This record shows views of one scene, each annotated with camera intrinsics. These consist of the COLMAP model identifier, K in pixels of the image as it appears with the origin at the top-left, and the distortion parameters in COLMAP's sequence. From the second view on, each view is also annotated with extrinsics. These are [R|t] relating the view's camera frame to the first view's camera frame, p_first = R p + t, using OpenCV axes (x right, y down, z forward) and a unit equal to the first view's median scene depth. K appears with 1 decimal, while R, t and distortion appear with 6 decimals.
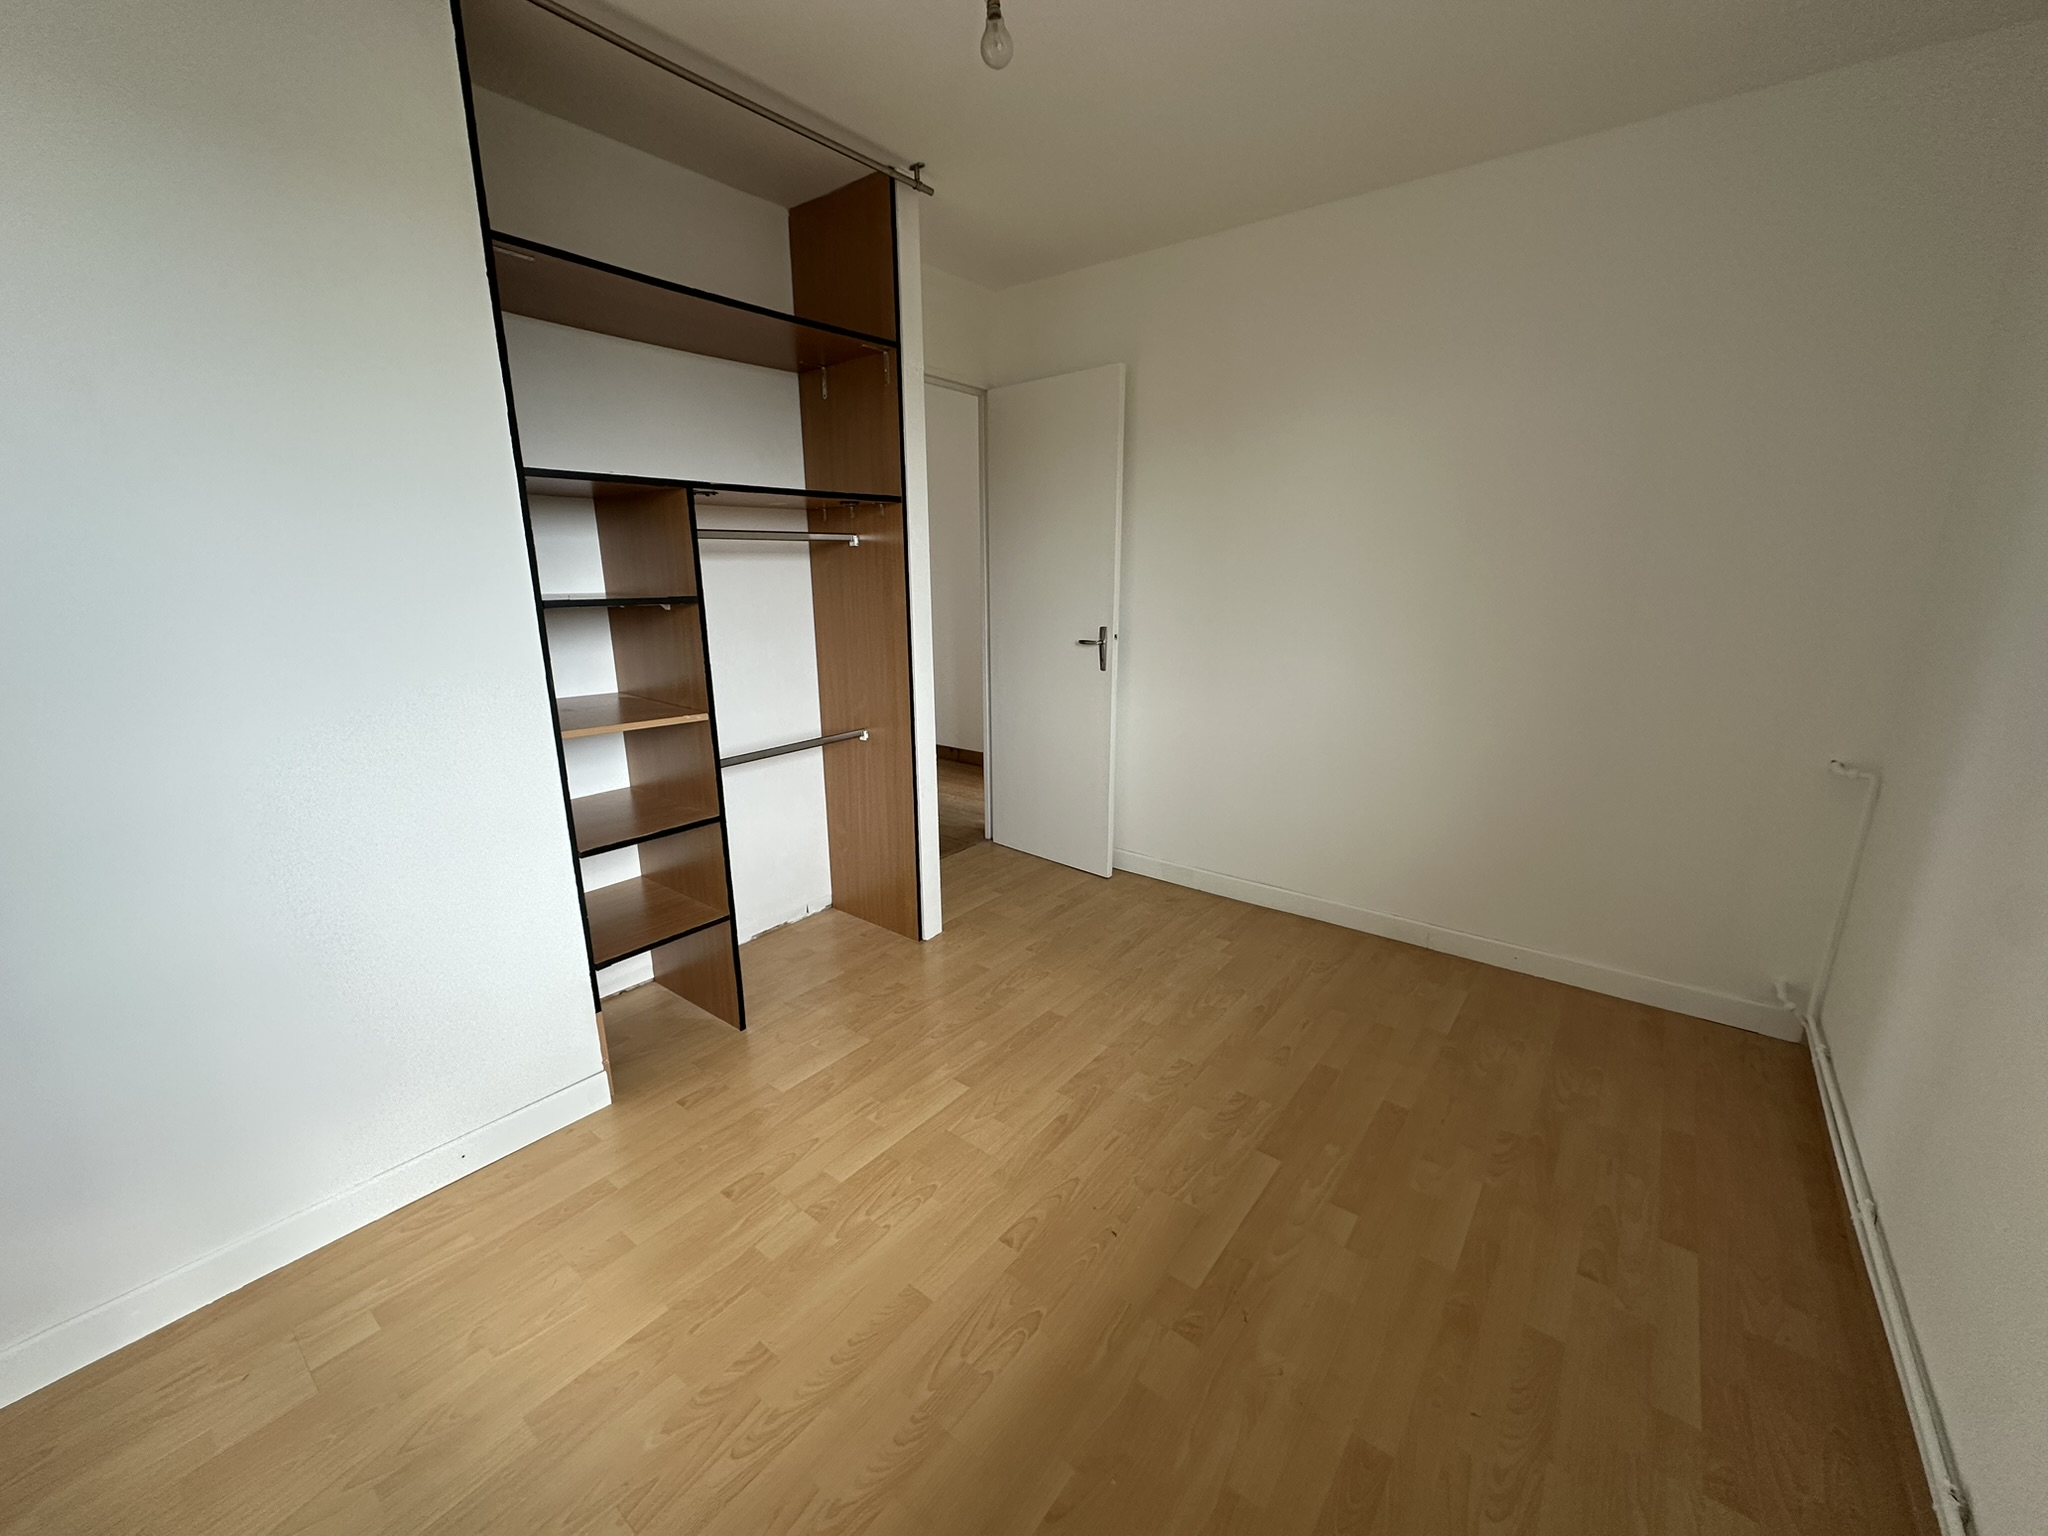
lens RADIAL K [[816.9, 0, 1013.0], [0, 816.9, 768.7], [0, 0, 1]] dist [-0.001268, -0.000319]
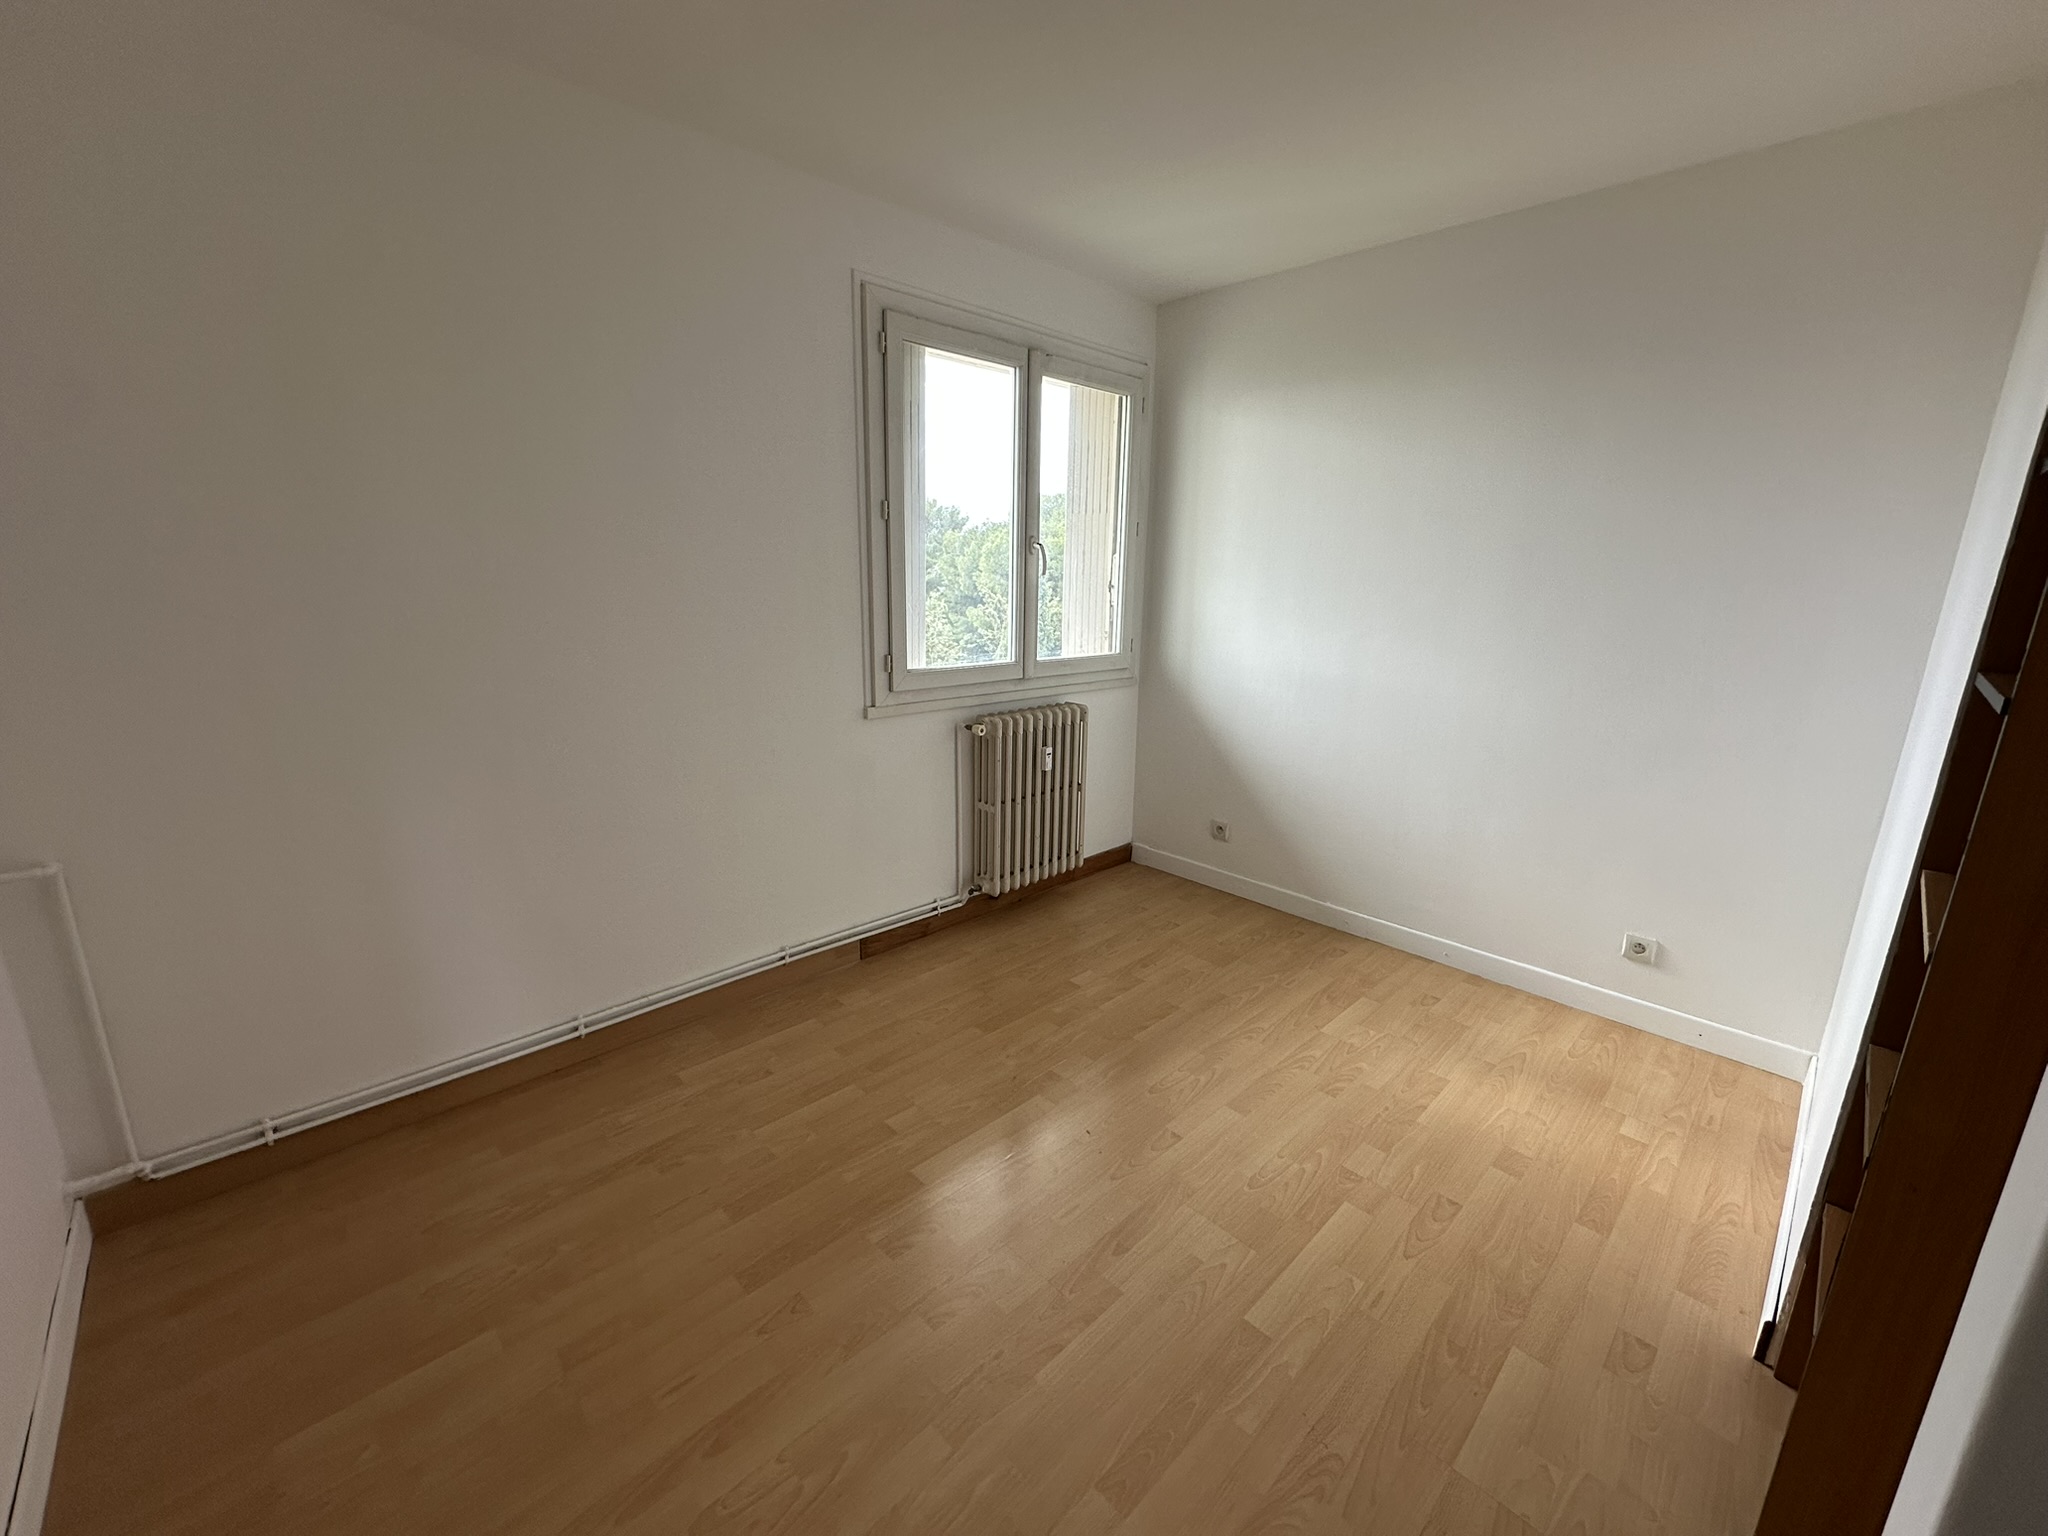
lens RADIAL K [[816.9, 0, 1014.0], [0, 816.9, 771.9], [0, 0, 1]] dist [-0.001268, -0.000319]
pose [[-0.990351, -0.042472, 0.131914, 0.096893], [0.023879, 0.885345, 0.464322, -0.494496], [-0.136510, 0.462991, -0.875788, 1.876190]]
